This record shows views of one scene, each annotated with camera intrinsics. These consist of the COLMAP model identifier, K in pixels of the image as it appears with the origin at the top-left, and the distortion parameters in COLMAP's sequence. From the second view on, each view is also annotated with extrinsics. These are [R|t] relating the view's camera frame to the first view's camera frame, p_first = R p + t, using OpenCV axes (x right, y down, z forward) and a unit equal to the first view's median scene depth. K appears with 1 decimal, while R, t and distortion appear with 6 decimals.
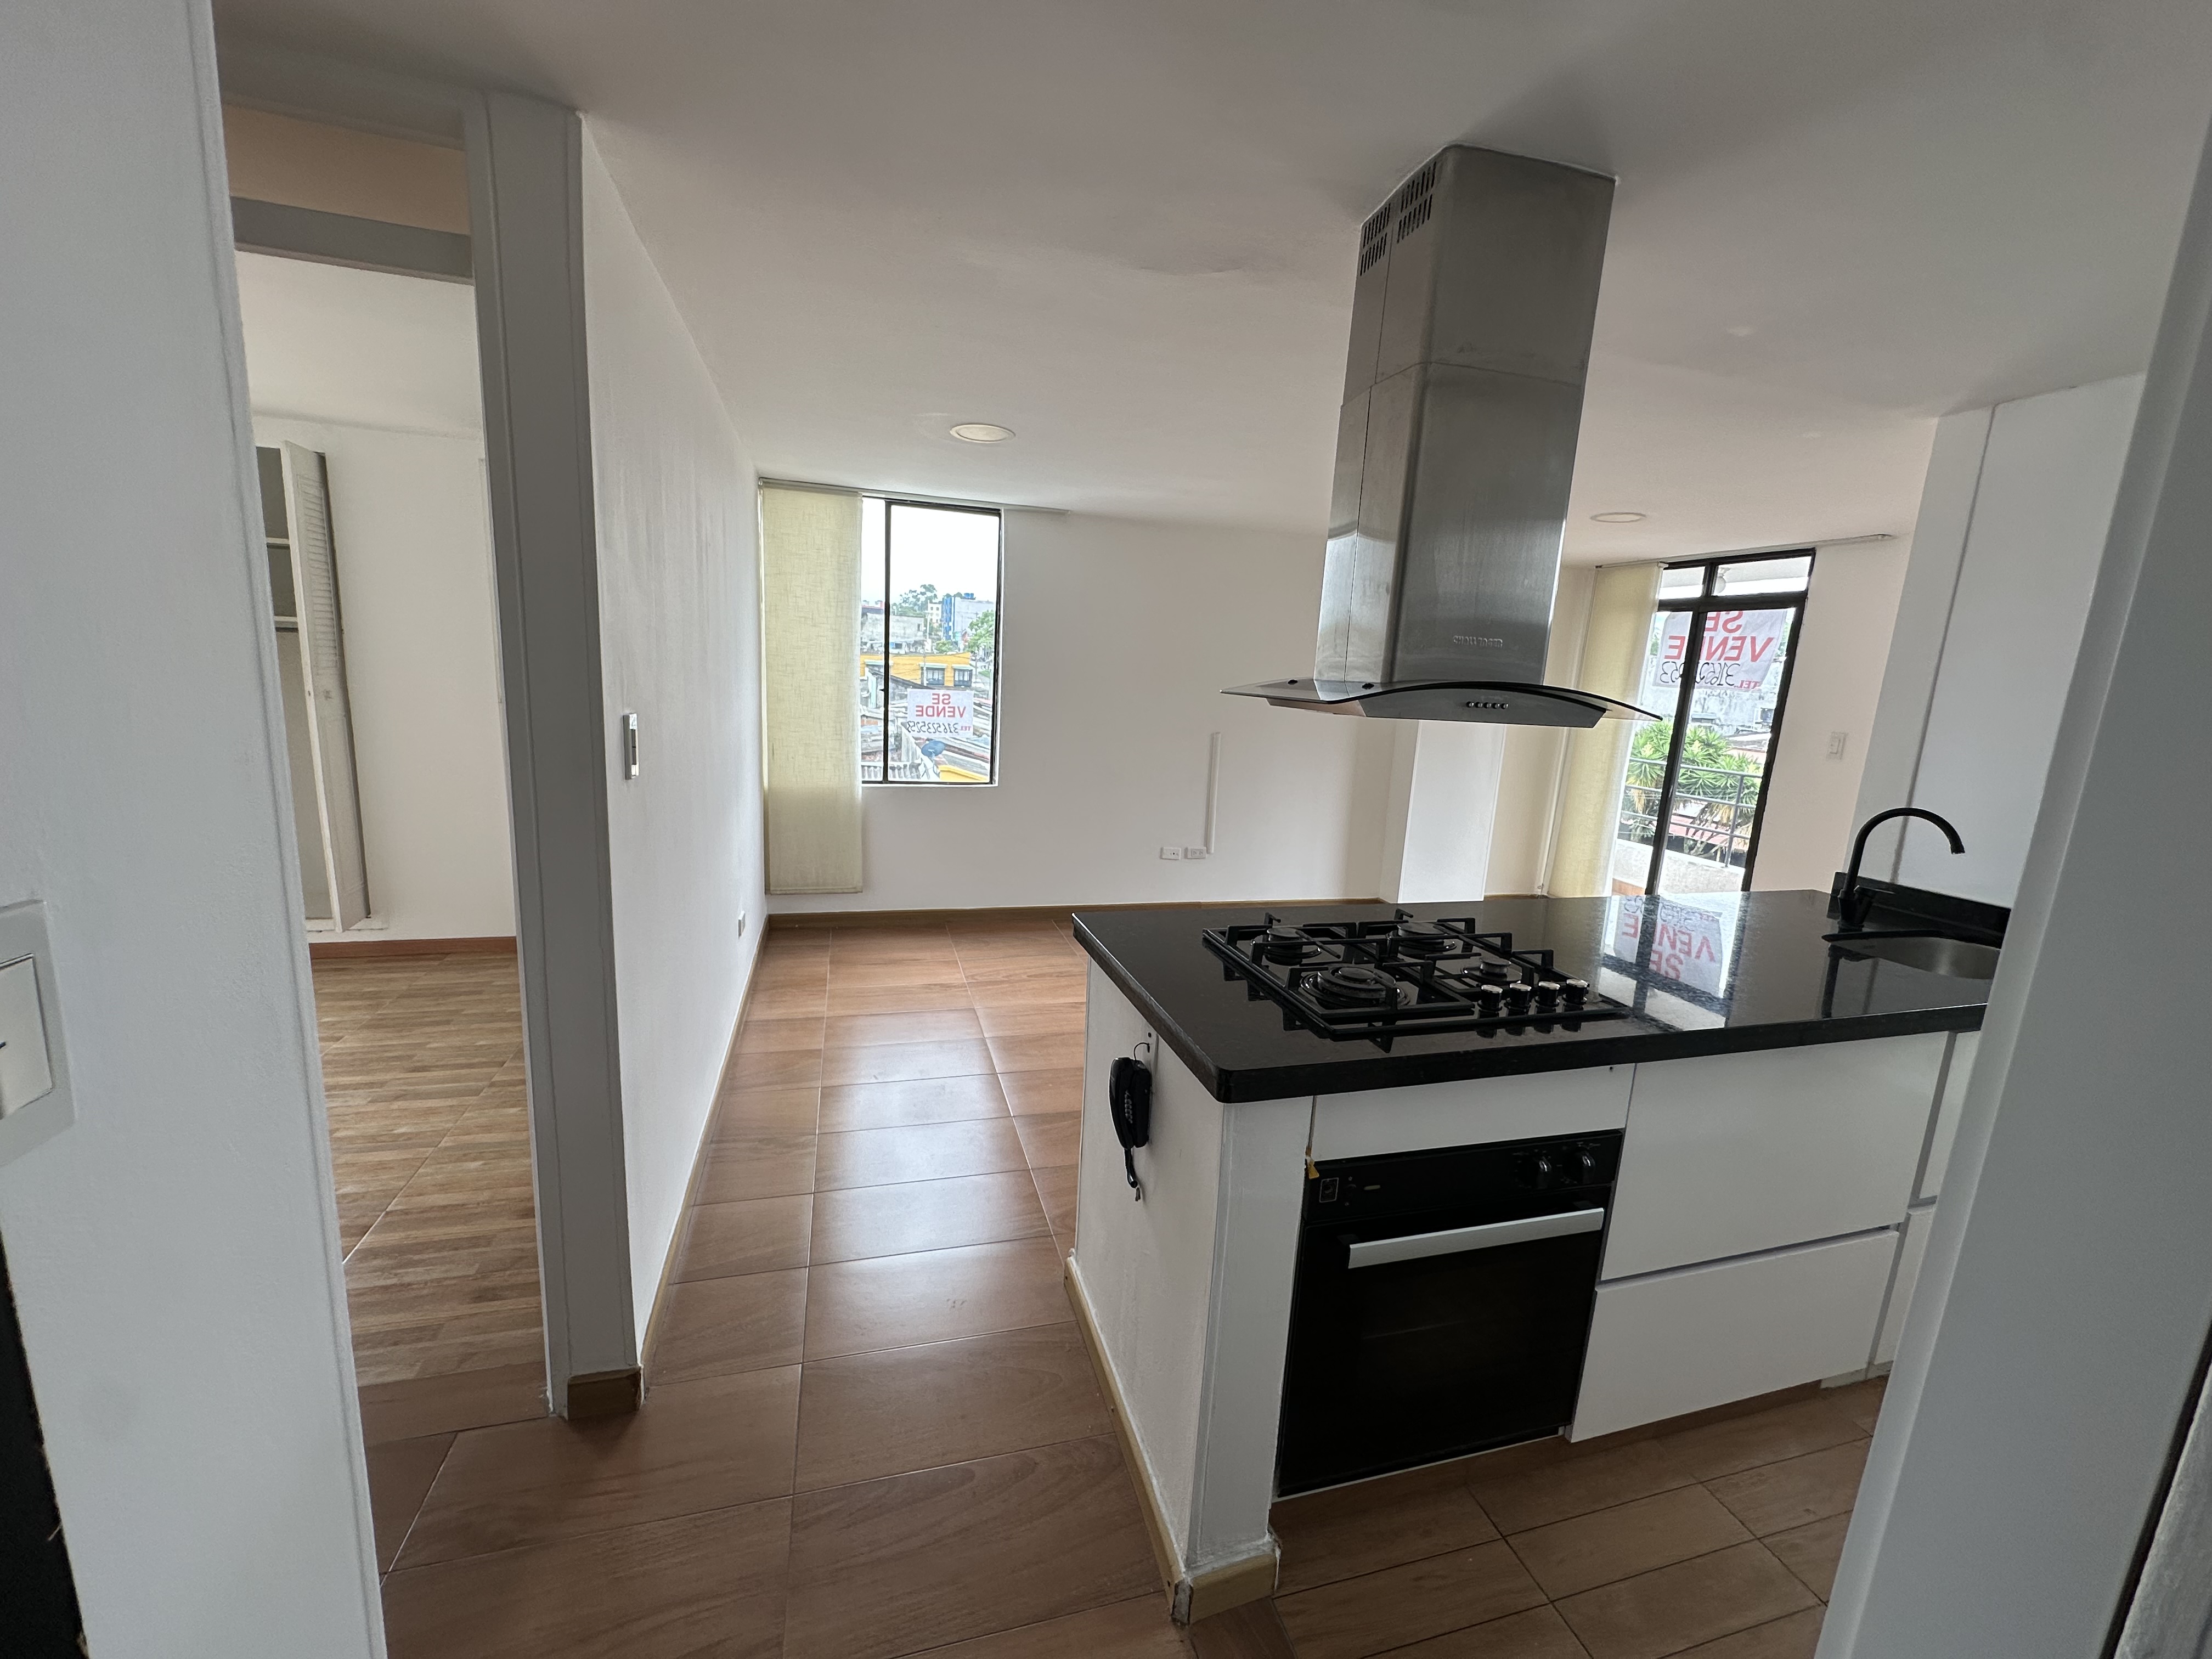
lens RADIAL K [[881.1, 0, 1105.7], [0, 881.1, 826.7], [0, 0, 1]] dist [-0.006801, 0.001073]
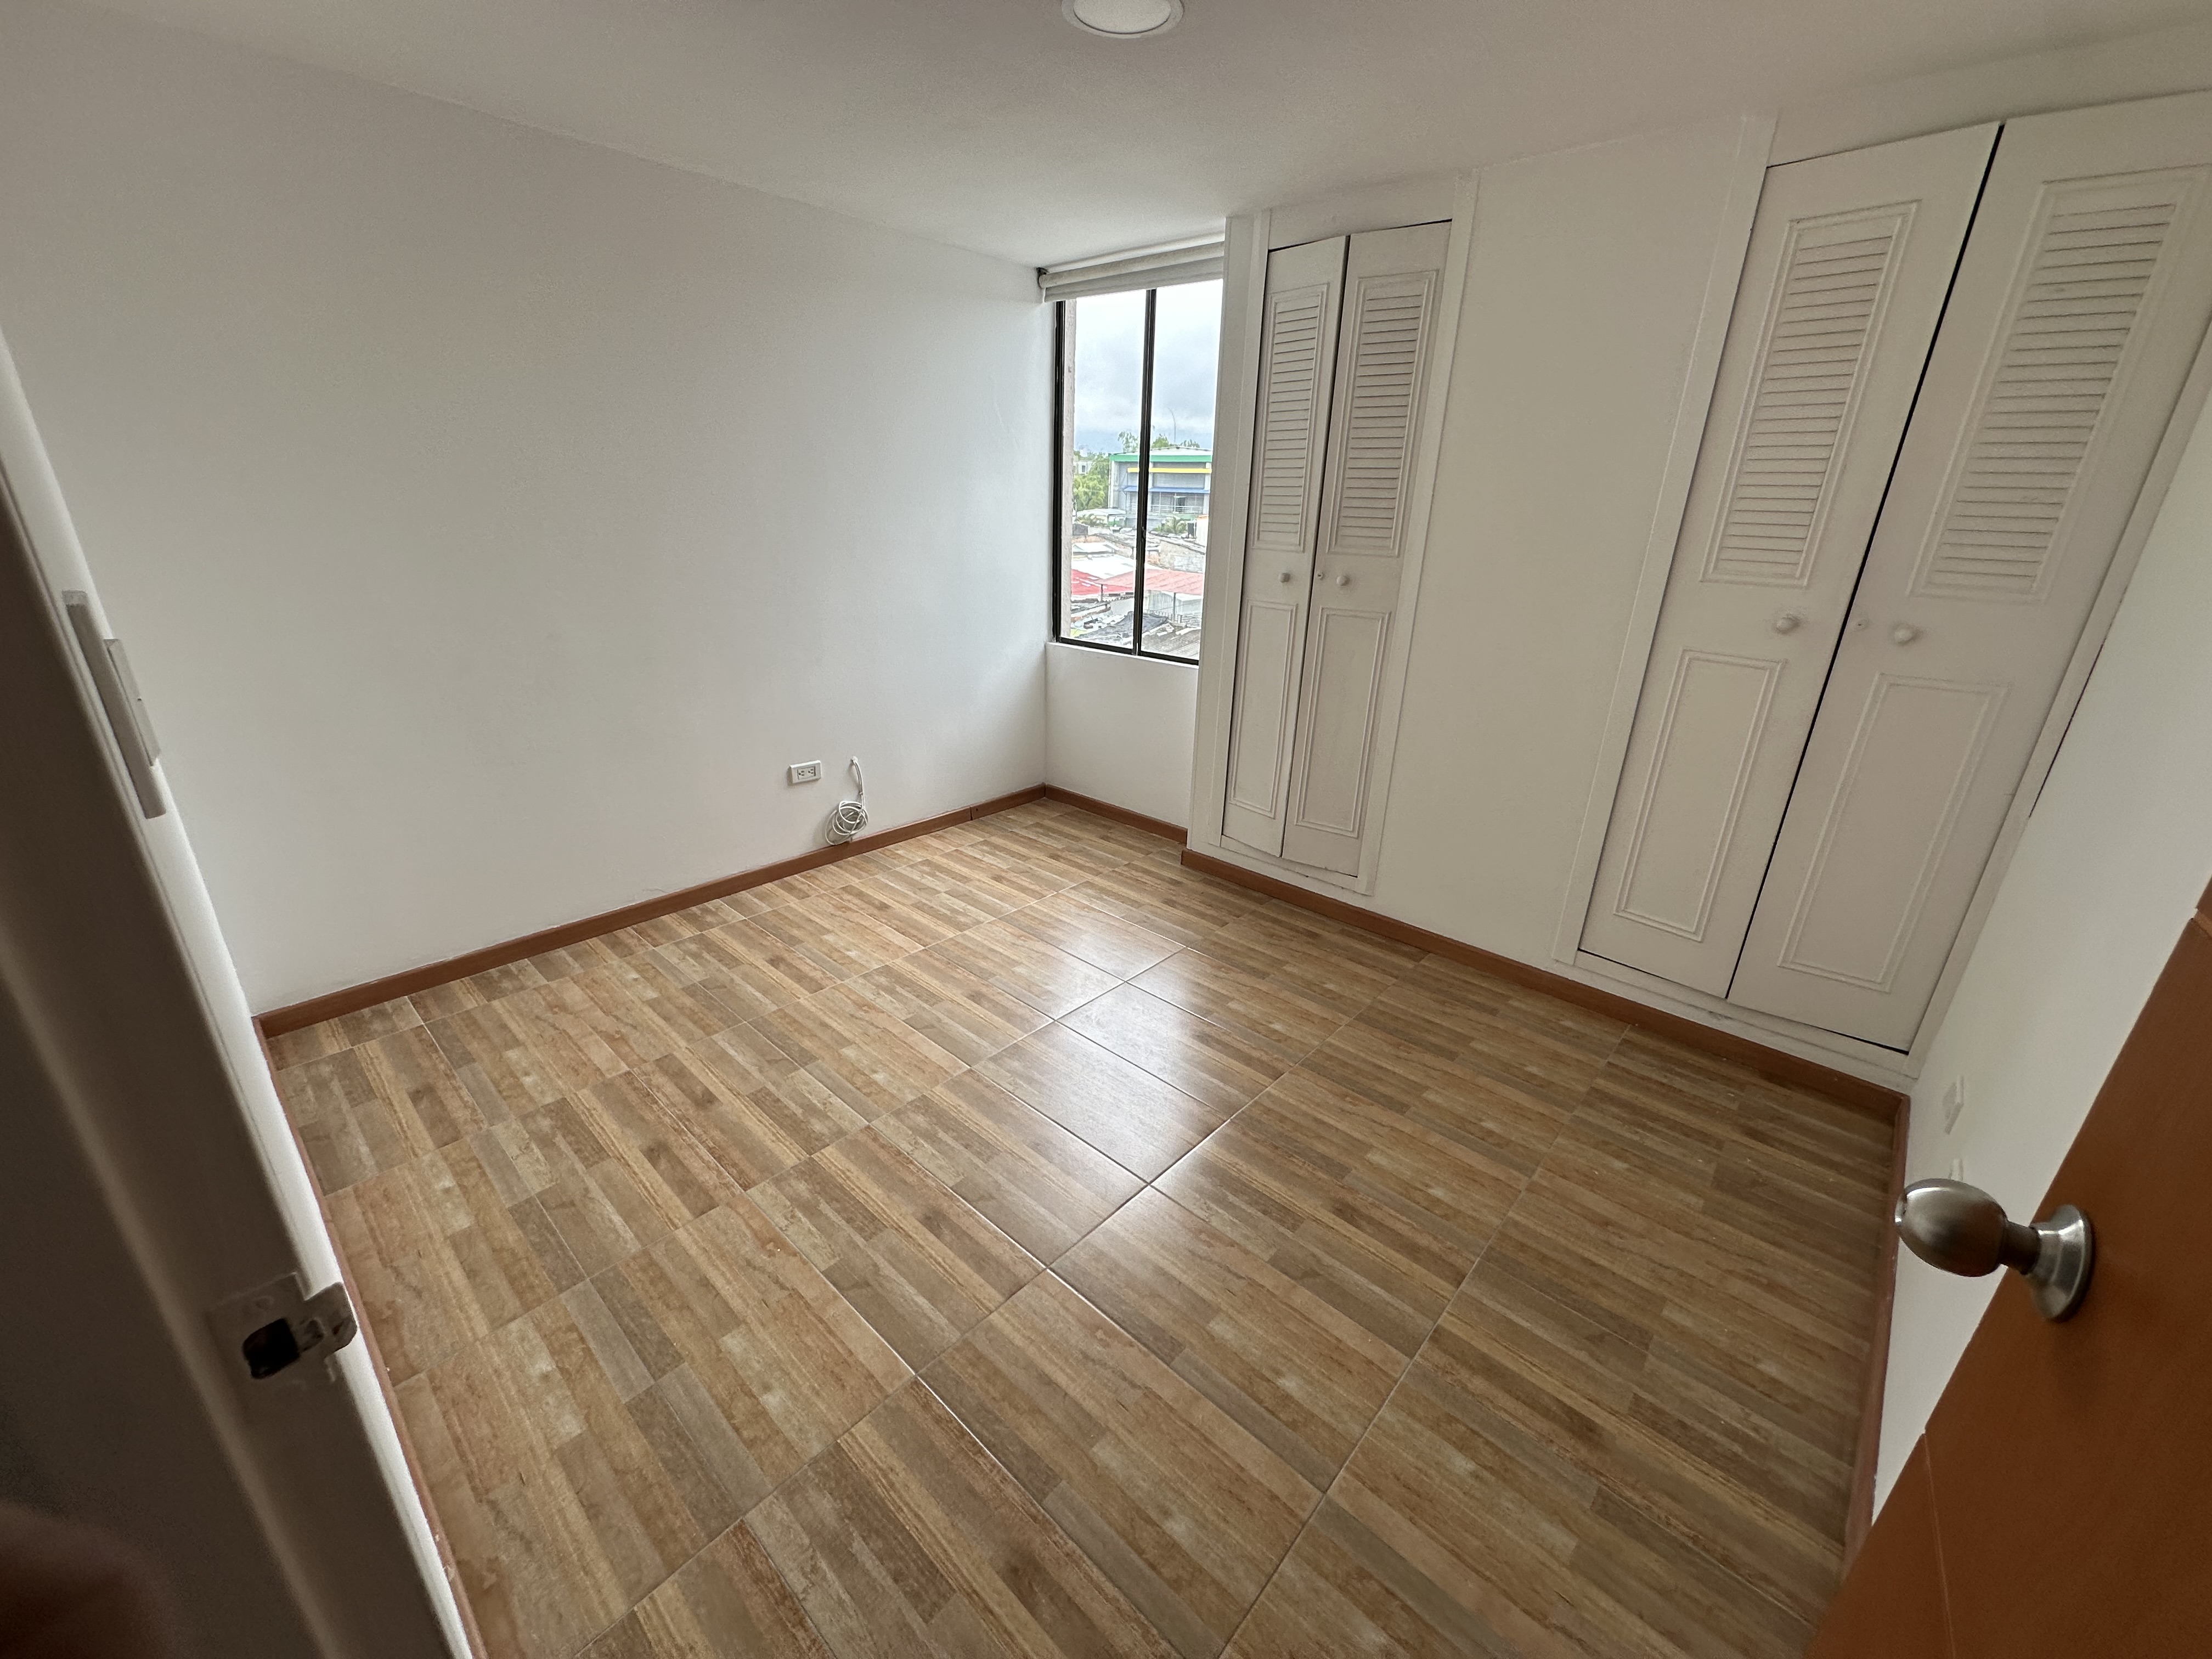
lens RADIAL K [[881.1, 0, 1109.4], [0, 881.1, 829.6], [0, 0, 1]] dist [-0.006801, 0.001073]
pose [[0.523100, 0.267890, -0.809074, -0.406373], [-0.155792, 0.963376, 0.218255, -0.091158], [0.837911, 0.011878, 0.545678, 0.476843]]
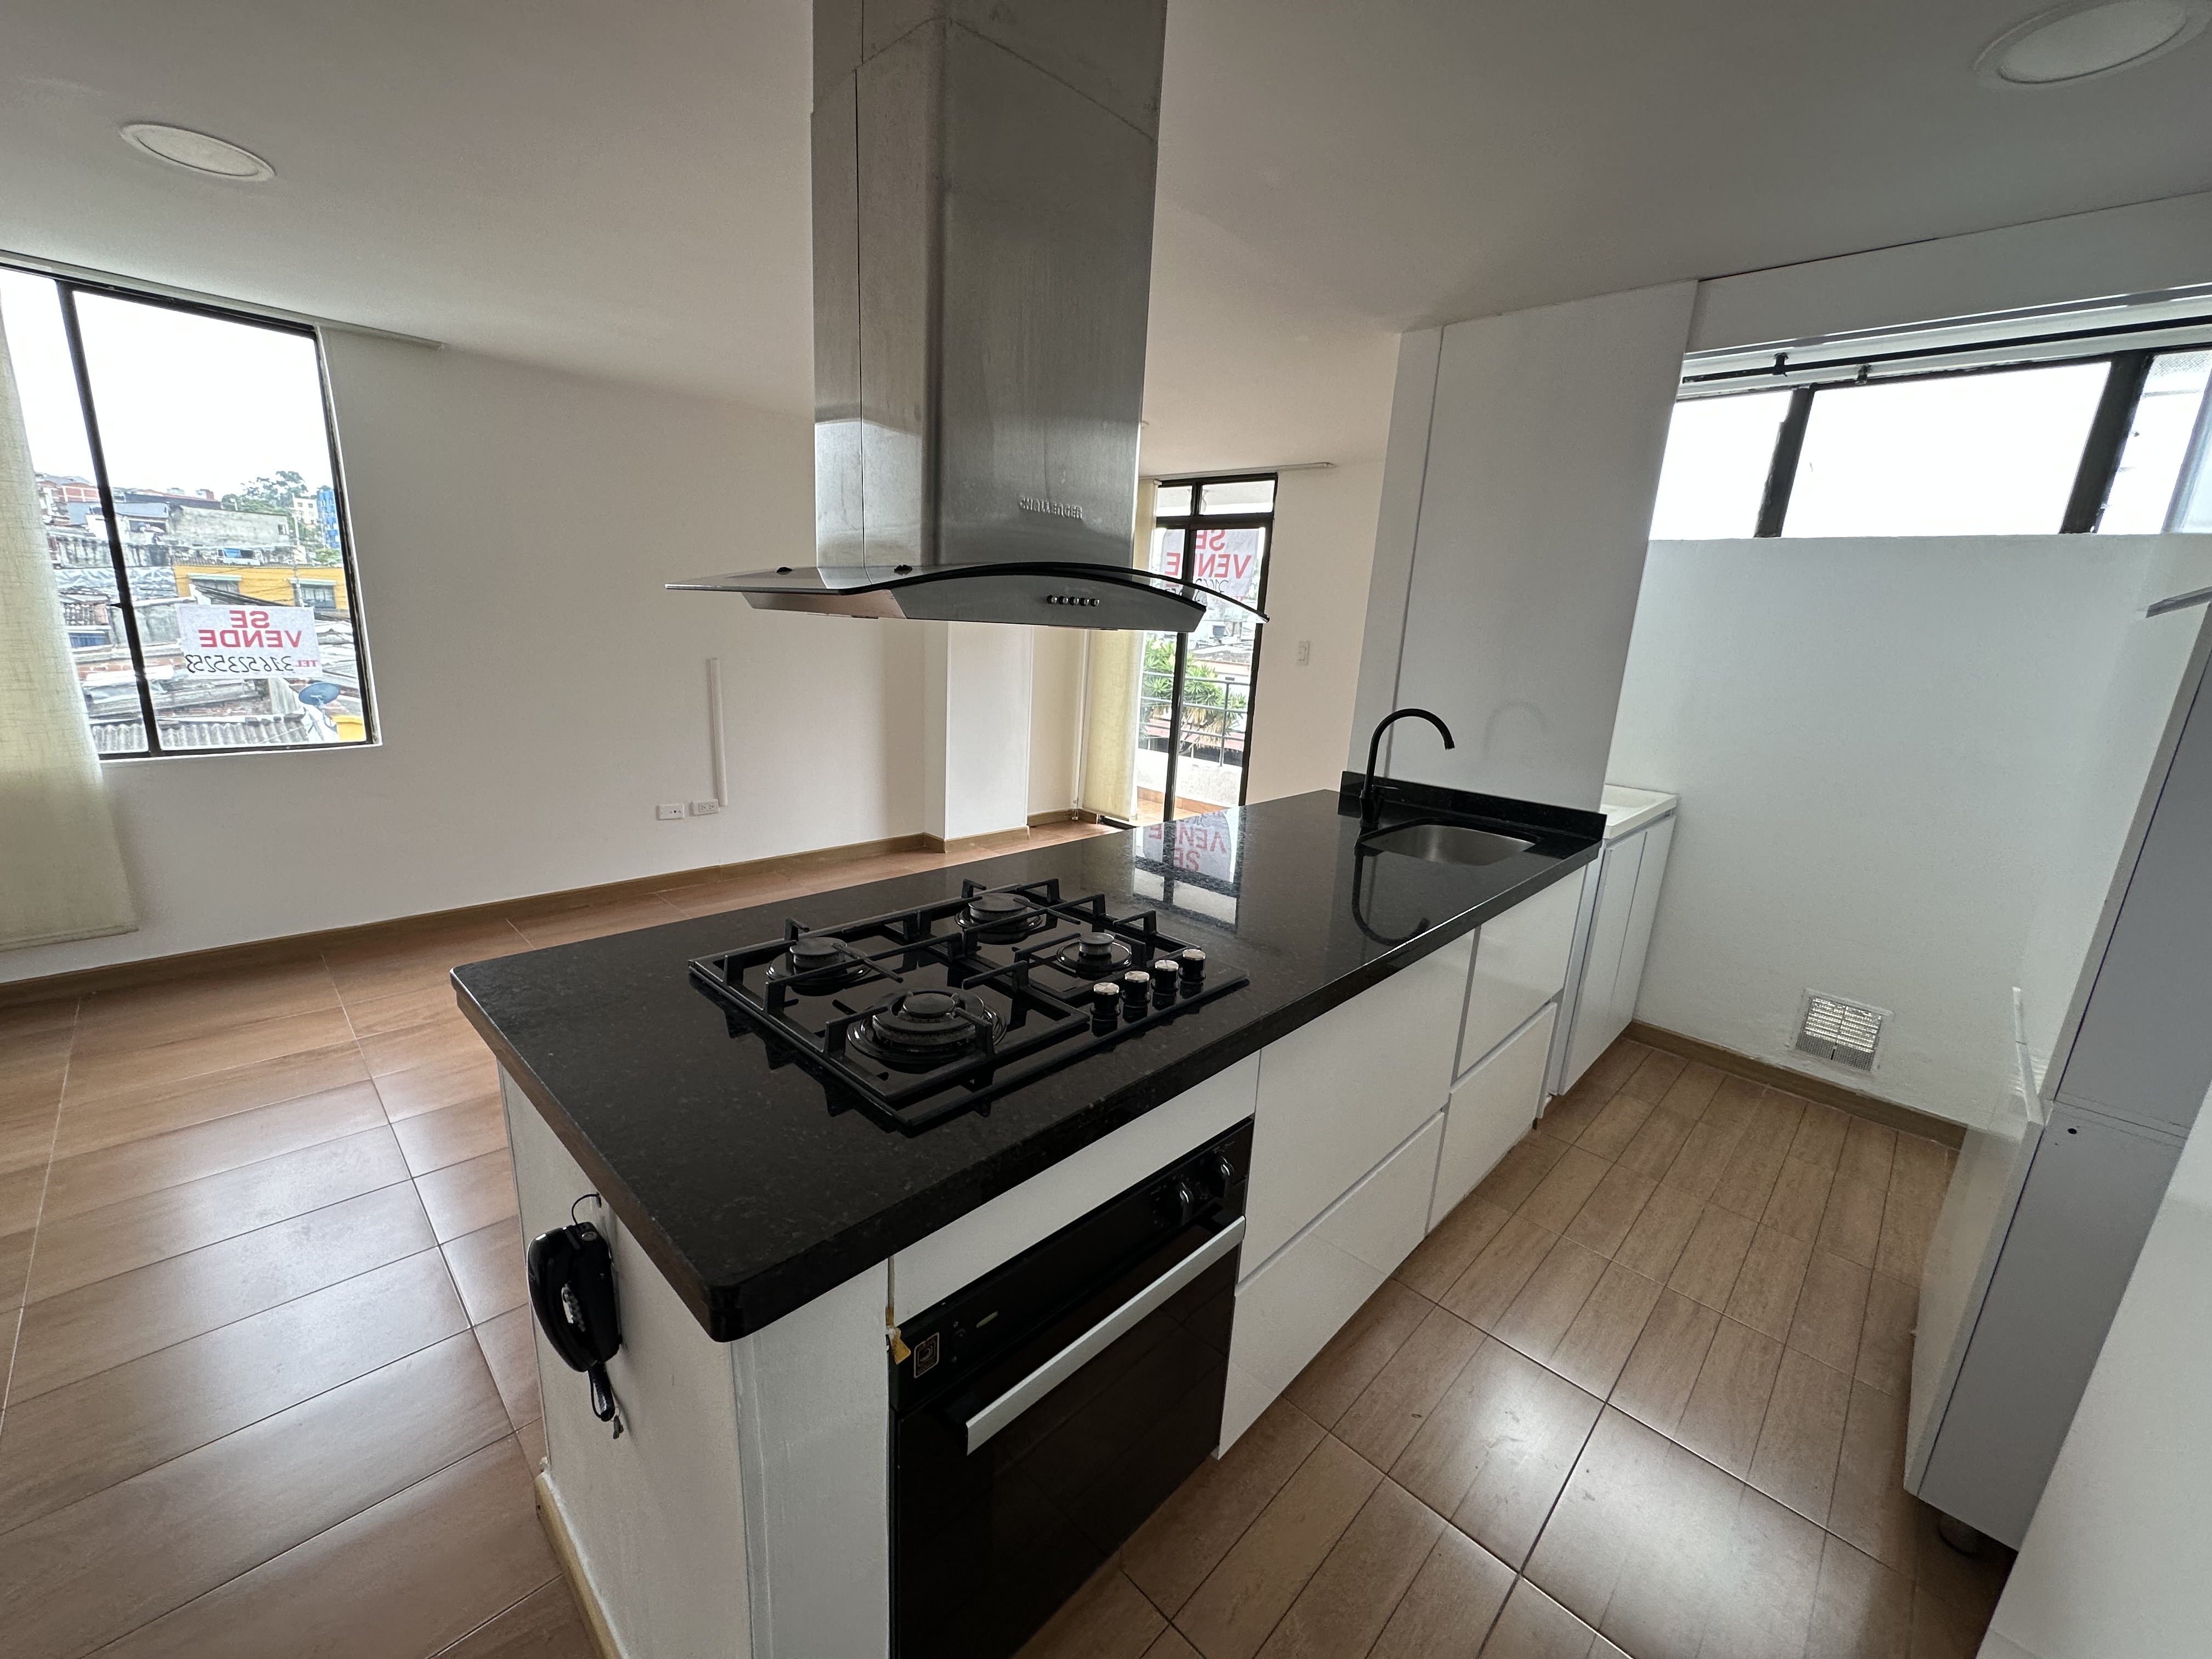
lens RADIAL K [[881.1, 0, 1107.0], [0, 881.1, 827.7], [0, 0, 1]] dist [-0.006801, 0.001073]
pose [[0.865477, -0.122730, 0.485682, 0.043683], [0.080680, 0.991017, 0.106656, -0.014501], [-0.494409, -0.053123, 0.867604, 0.168369]]
